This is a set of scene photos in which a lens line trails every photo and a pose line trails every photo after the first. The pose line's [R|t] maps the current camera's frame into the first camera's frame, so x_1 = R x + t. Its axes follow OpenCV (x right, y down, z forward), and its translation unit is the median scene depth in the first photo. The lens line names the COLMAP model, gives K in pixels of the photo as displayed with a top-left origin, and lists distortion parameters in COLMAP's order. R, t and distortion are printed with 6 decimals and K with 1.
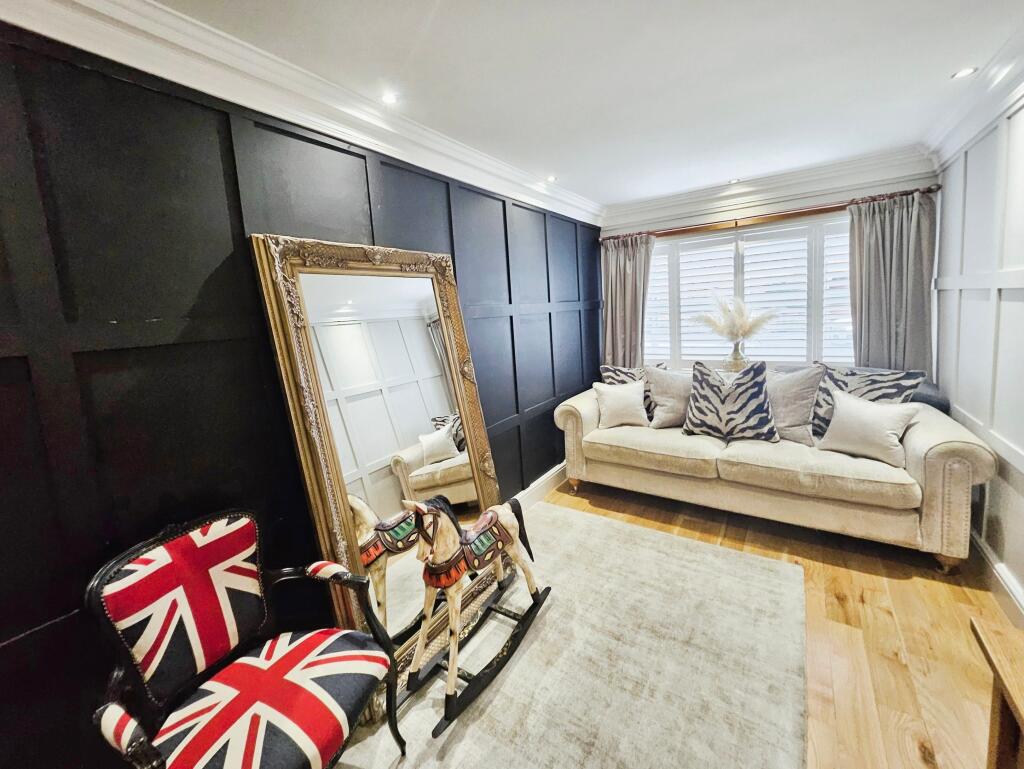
lens RADIAL K [[410.8, 0, 513.0], [0, 410.8, 363.6], [0, 0, 1]] dist [0.000045, -0.000083]
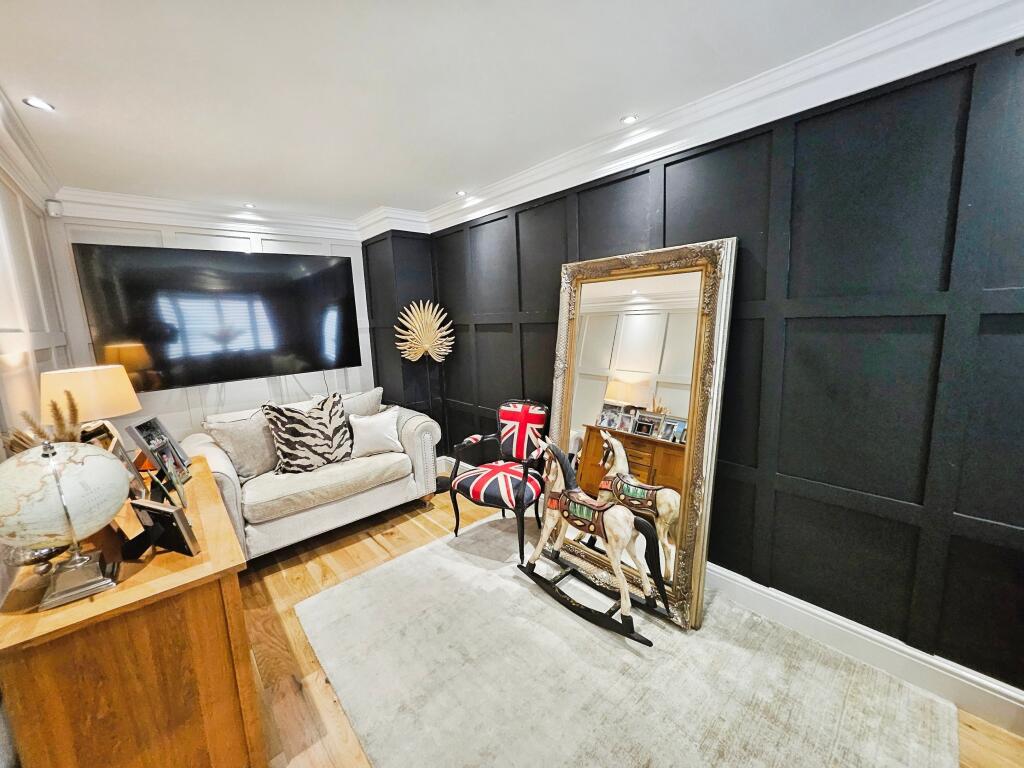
lens RADIAL K [[406.5, 0, 512.0], [0, 406.5, 384.0], [0, 0, 1]] dist [-0.000033, -0.000001]
pose [[-0.247626, 0.231260, -0.940851, 1.177126], [-0.065745, 0.964845, 0.254462, -0.243351], [0.966622, 0.124868, -0.223717, 1.200911]]
